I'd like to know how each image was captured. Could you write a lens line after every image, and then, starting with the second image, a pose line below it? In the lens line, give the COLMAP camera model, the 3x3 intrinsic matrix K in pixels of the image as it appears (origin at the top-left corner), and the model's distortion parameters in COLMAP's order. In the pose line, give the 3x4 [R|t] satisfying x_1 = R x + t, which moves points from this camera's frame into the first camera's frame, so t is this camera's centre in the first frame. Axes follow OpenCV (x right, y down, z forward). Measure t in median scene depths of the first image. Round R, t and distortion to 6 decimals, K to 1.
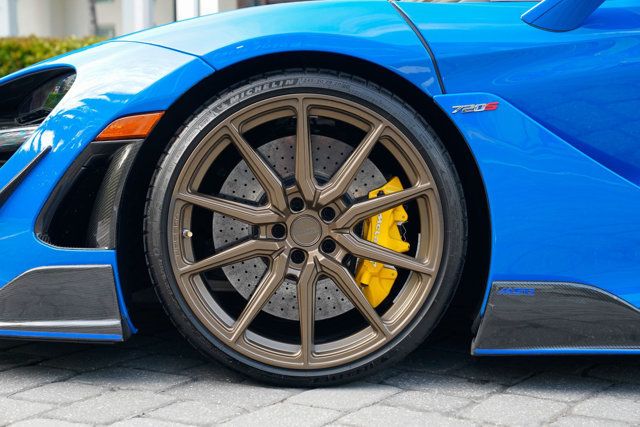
lens RADIAL K [[1251.3, 0, 318.0], [0, 1251.3, 213.0], [0, 0, 1]] dist [0.363826, 0.000000]
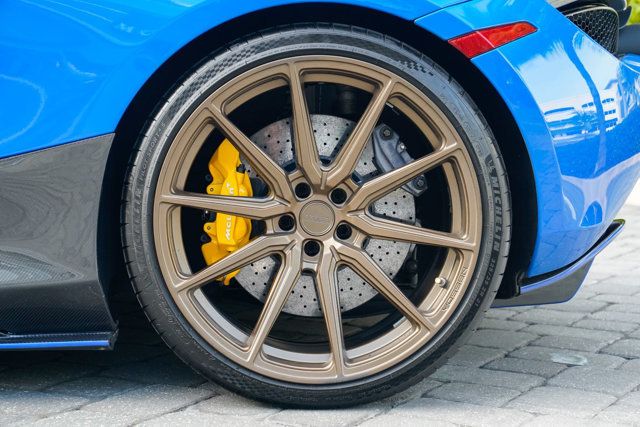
lens RADIAL K [[1251.3, 0, 319.1], [0, 1251.3, 211.0], [0, 0, 1]] dist [0.363826, 0.000000]
pose [[0.990731, -0.135665, -0.006924, -0.002161], [0.135728, 0.990701, 0.009509, 0.000984], [0.005570, -0.010360, 0.999931, 0.157468]]
